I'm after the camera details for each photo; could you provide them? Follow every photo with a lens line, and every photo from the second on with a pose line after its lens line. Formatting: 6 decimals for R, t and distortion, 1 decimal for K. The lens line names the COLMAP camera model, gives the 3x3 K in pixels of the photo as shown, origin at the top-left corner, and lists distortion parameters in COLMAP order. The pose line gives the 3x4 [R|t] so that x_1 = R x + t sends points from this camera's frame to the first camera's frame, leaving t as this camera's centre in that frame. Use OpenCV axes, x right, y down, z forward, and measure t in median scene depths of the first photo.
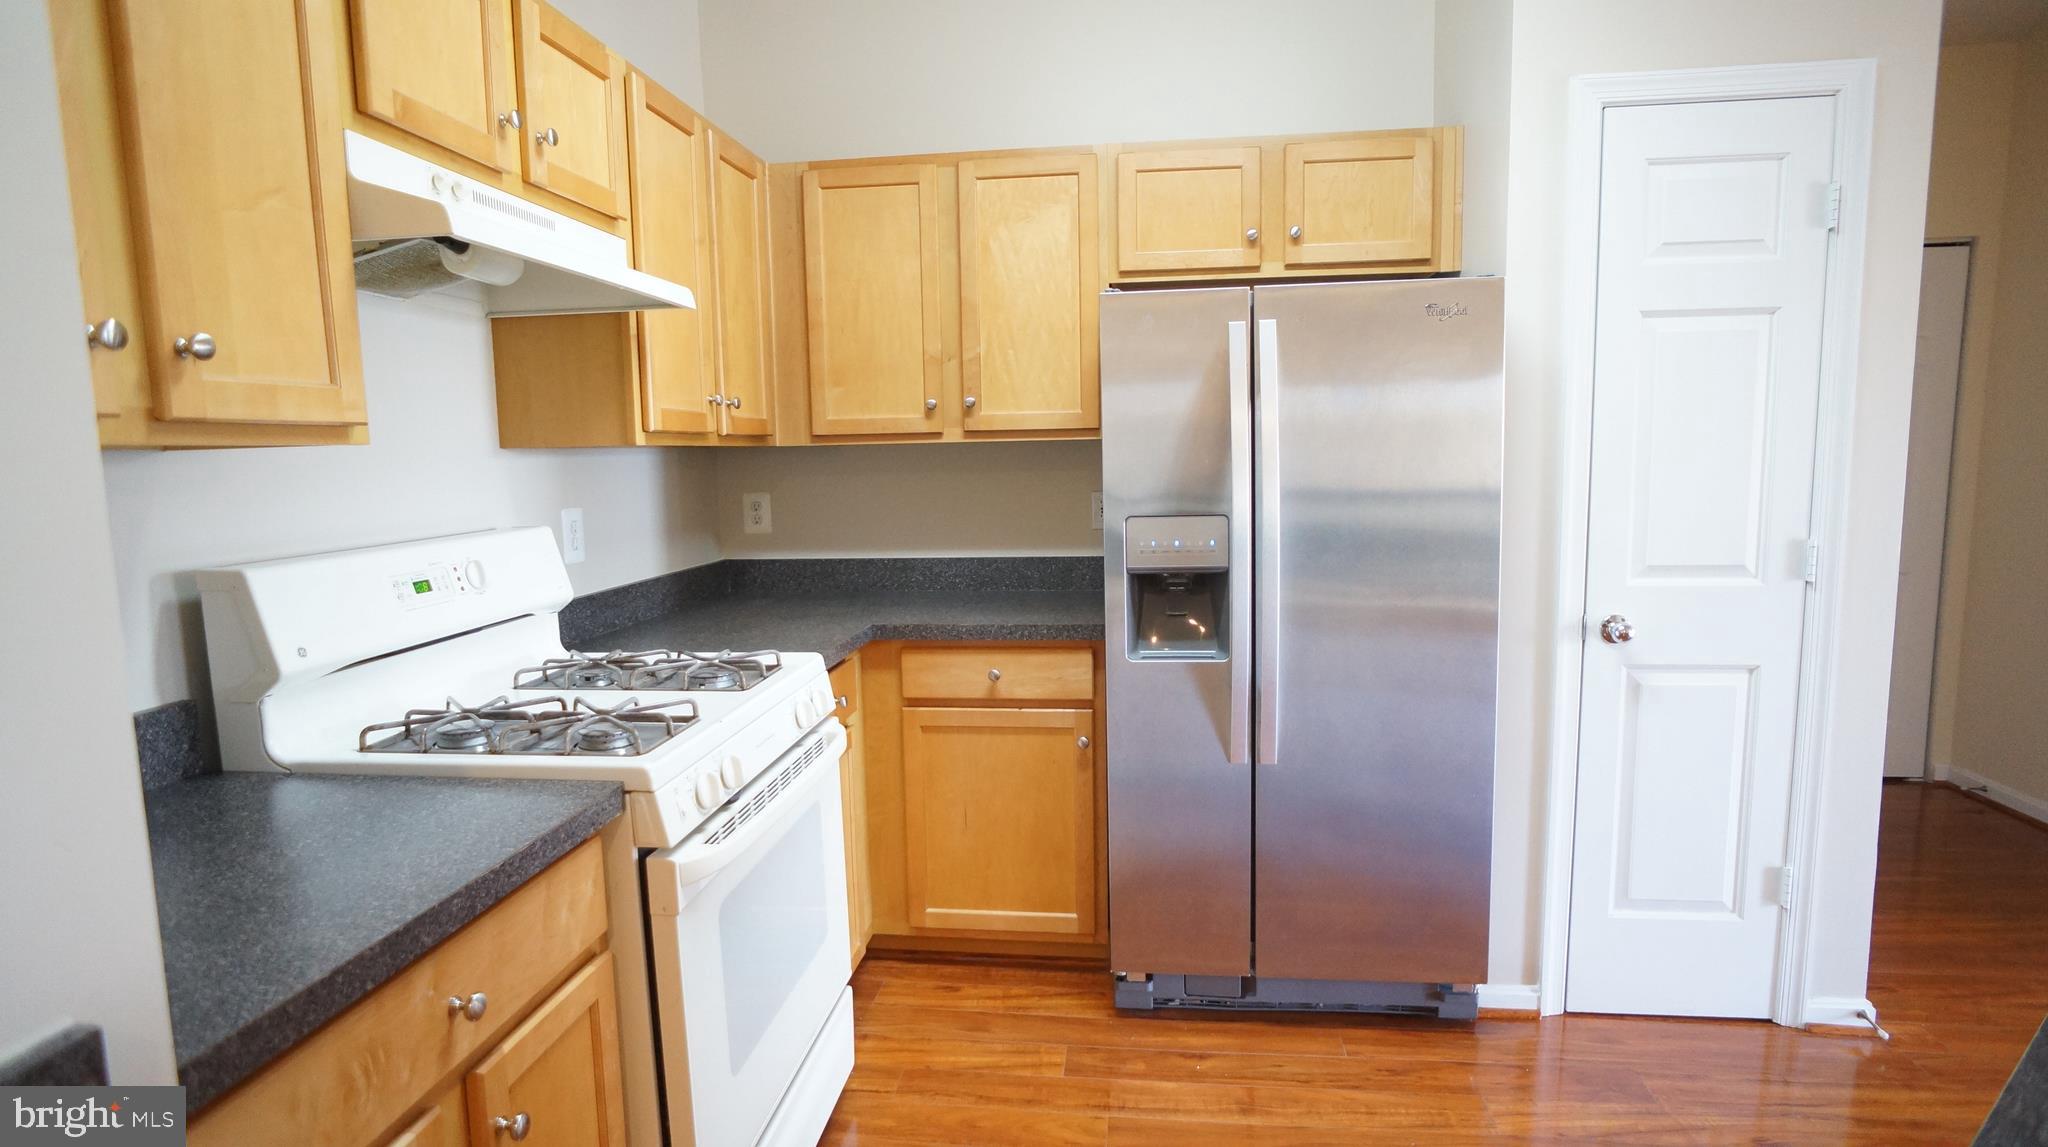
lens RADIAL K [[1082.3, 0, 1022.8], [0, 1082.3, 576.7], [0, 0, 1]] dist [-0.041239, 0.017417]
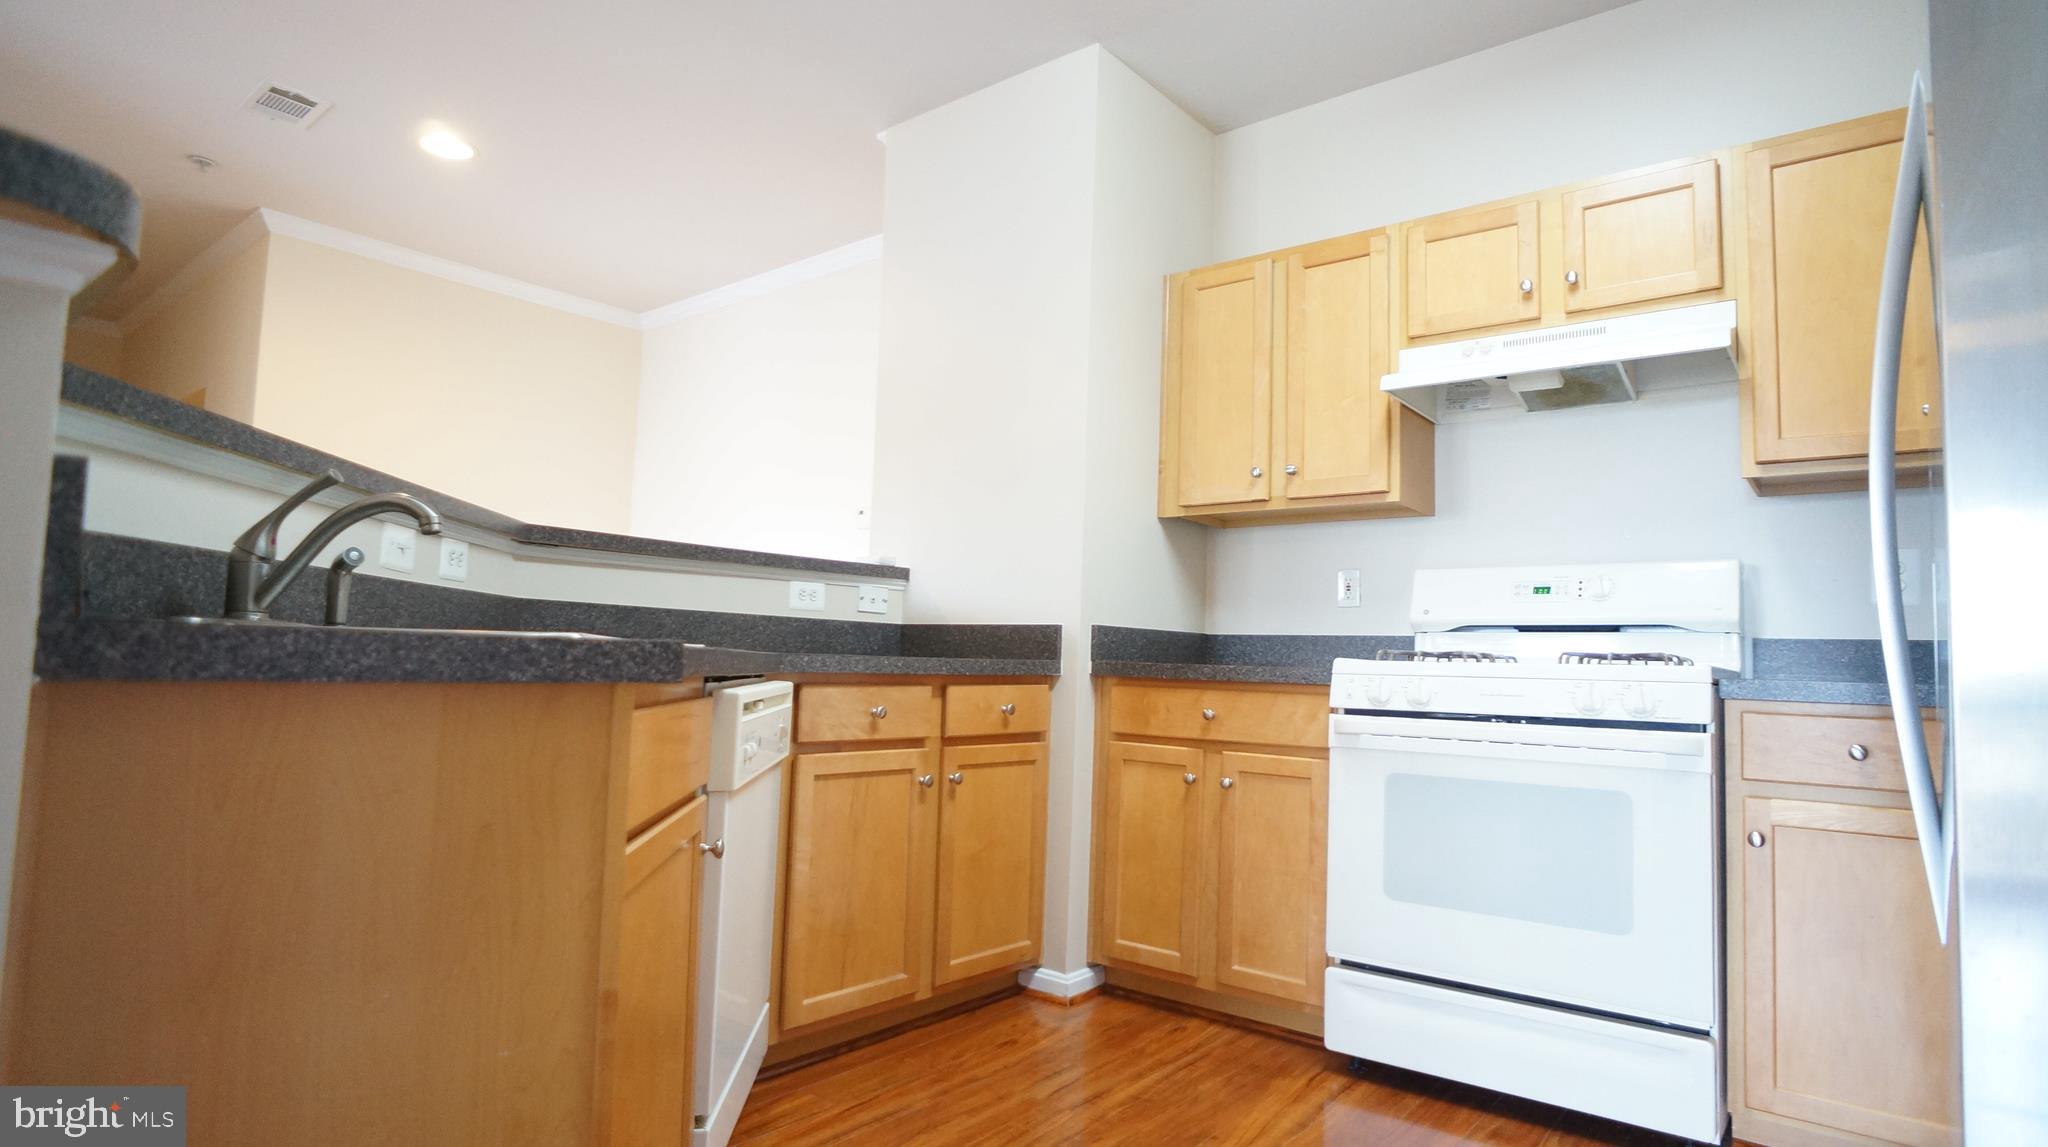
lens RADIAL K [[1082.3, 0, 1018.3], [0, 1082.3, 577.6], [0, 0, 1]] dist [-0.041239, 0.017417]
pose [[-0.540575, -0.069281, -0.838439, 0.794381], [-0.123961, 0.992285, -0.002071, 0.060875], [0.832114, 0.102814, -0.544992, 0.836476]]
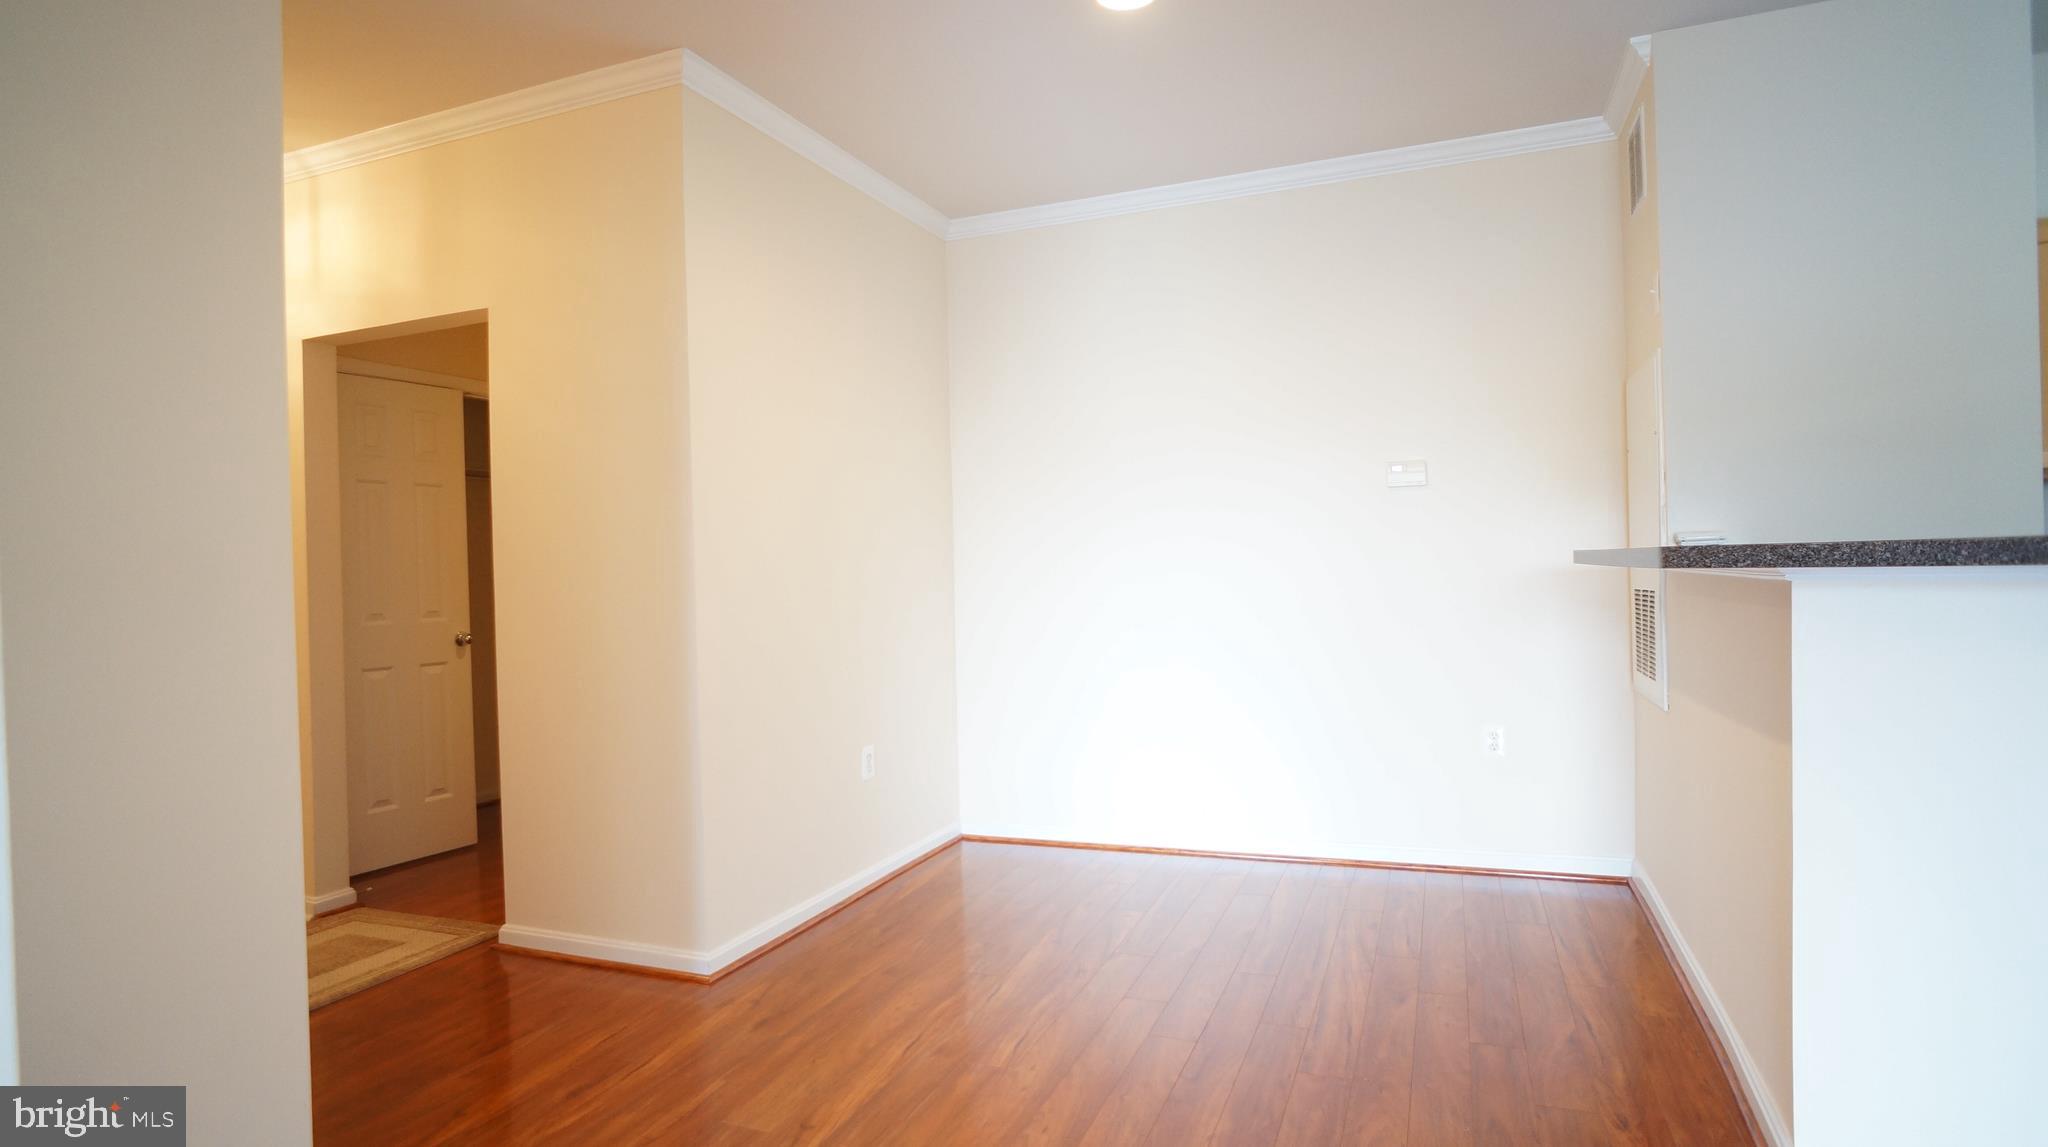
lens RADIAL K [[1082.3, 0, 1014.1], [0, 1082.3, 572.7], [0, 0, 1]] dist [-0.041239, 0.017417]
pose [[-0.260677, 0.025358, -0.965093, 1.114250], [-0.082024, 0.995459, 0.048311, 0.104399], [0.961935, 0.091755, -0.257413, -0.479909]]
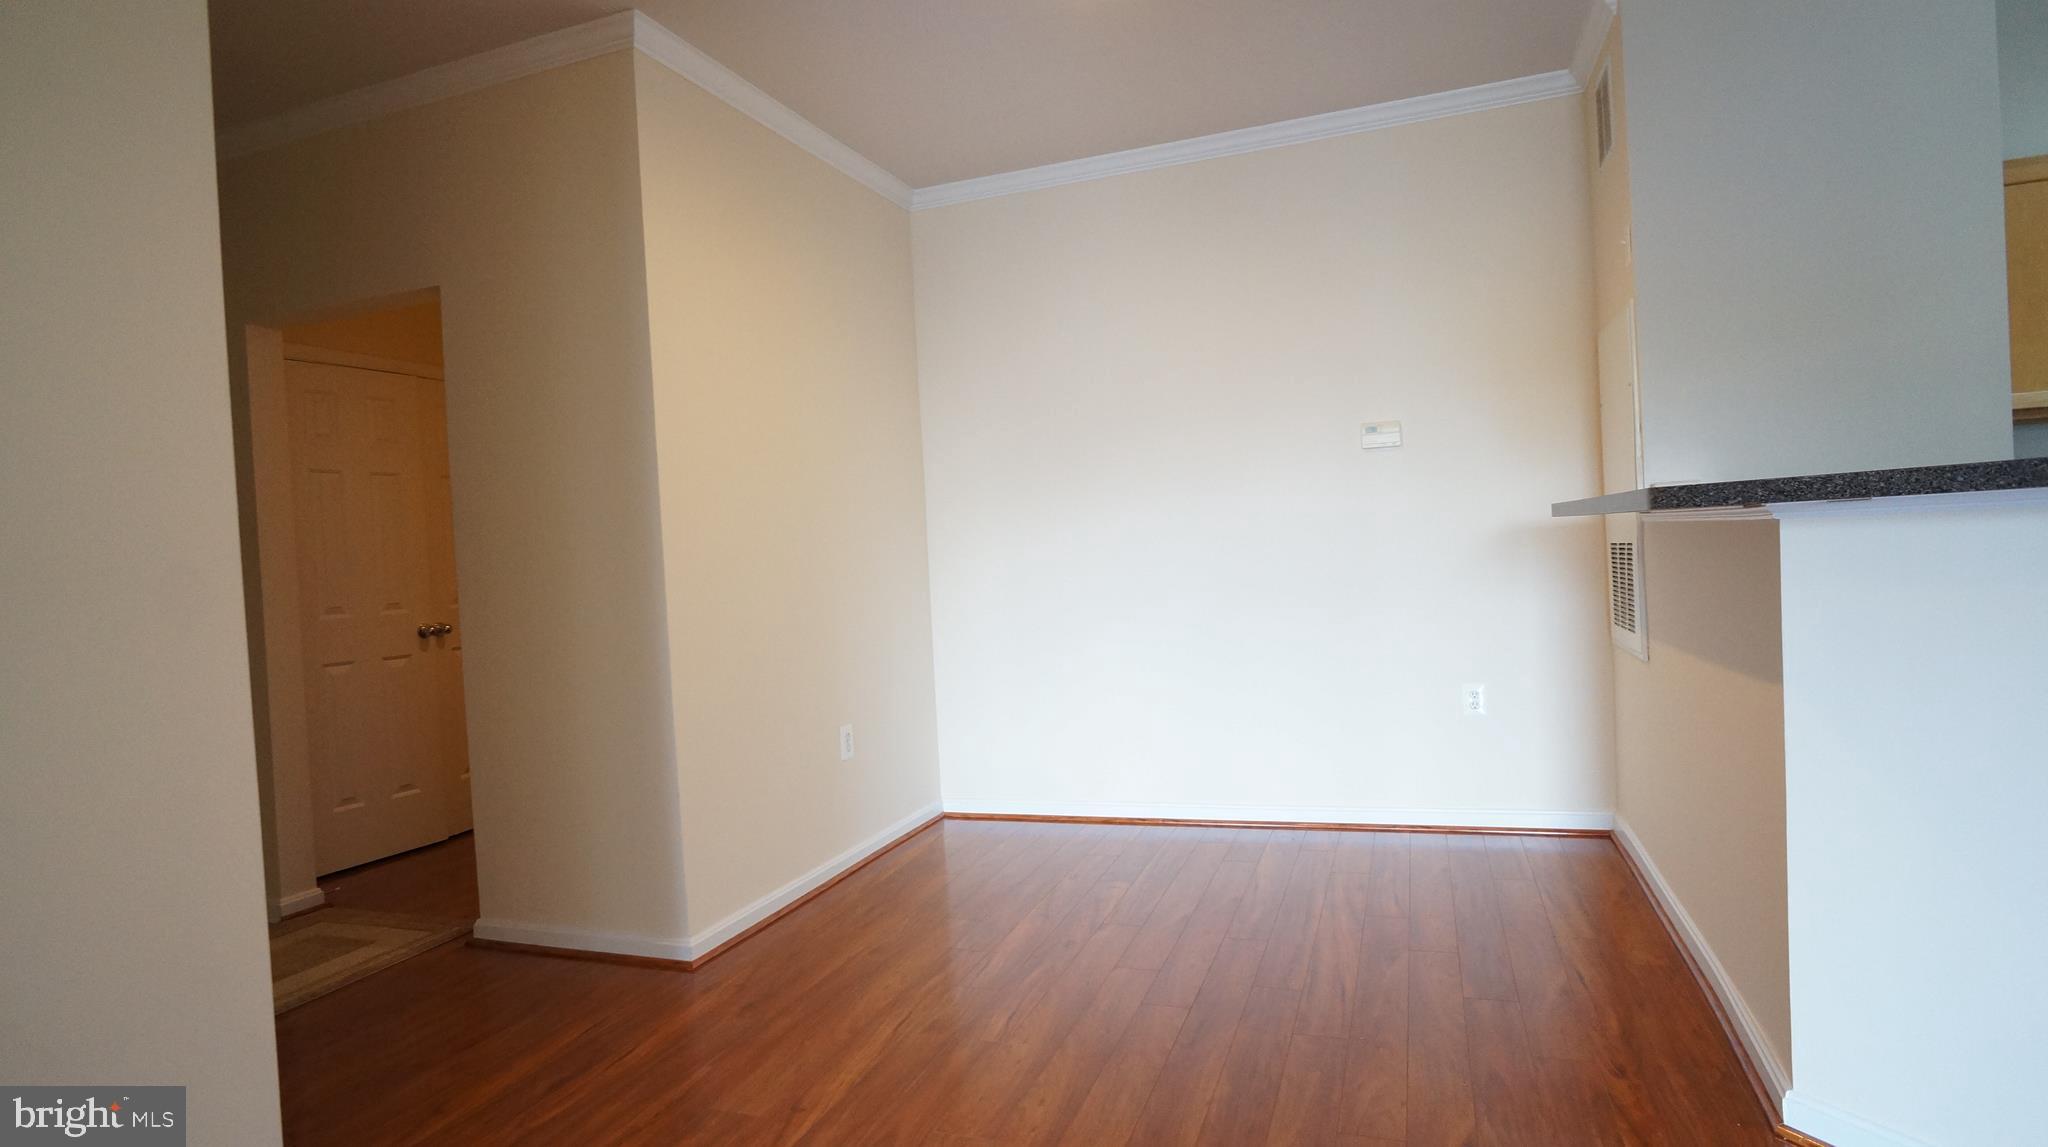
lens RADIAL K [[1082.3, 0, 1015.0], [0, 1082.3, 569.8], [0, 0, 1]] dist [-0.041239, 0.017417]
pose [[-0.232124, 0.045112, -0.971639, 1.097004], [-0.055251, 0.996700, 0.059475, 0.121972], [0.971116, 0.067489, -0.228866, -0.491823]]
